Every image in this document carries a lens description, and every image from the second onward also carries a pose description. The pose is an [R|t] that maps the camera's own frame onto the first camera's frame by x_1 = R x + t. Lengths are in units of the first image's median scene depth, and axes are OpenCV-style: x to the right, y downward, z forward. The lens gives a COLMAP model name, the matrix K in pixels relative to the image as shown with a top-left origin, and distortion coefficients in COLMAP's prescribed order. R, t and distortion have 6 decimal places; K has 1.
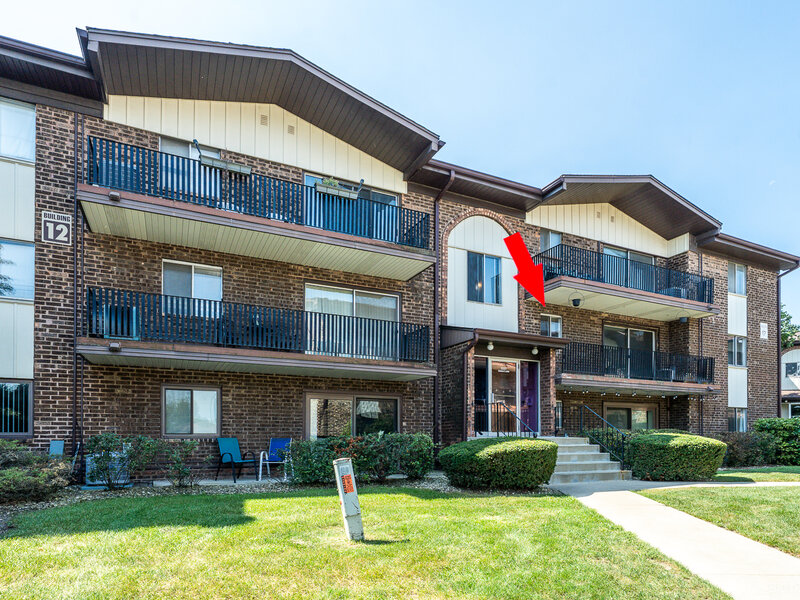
lens RADIAL K [[629.0, 0, 399.3], [0, 629.0, 302.4], [0, 0, 1]] dist [0.014444, 0.003026]
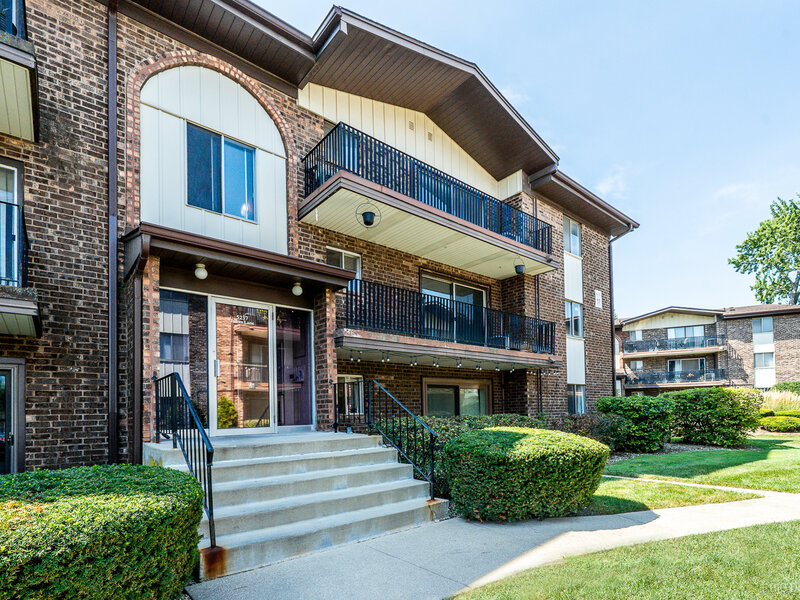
lens RADIAL K [[320.9, 0, 399.1], [0, 320.9, 294.9], [0, 0, 1]] dist [0.002602, -0.000101]
pose [[0.993025, 0.025822, 0.115044, 0.262606], [-0.011912, 0.992703, -0.119995, 0.111921], [-0.117303, 0.117788, 0.986086, 0.643730]]
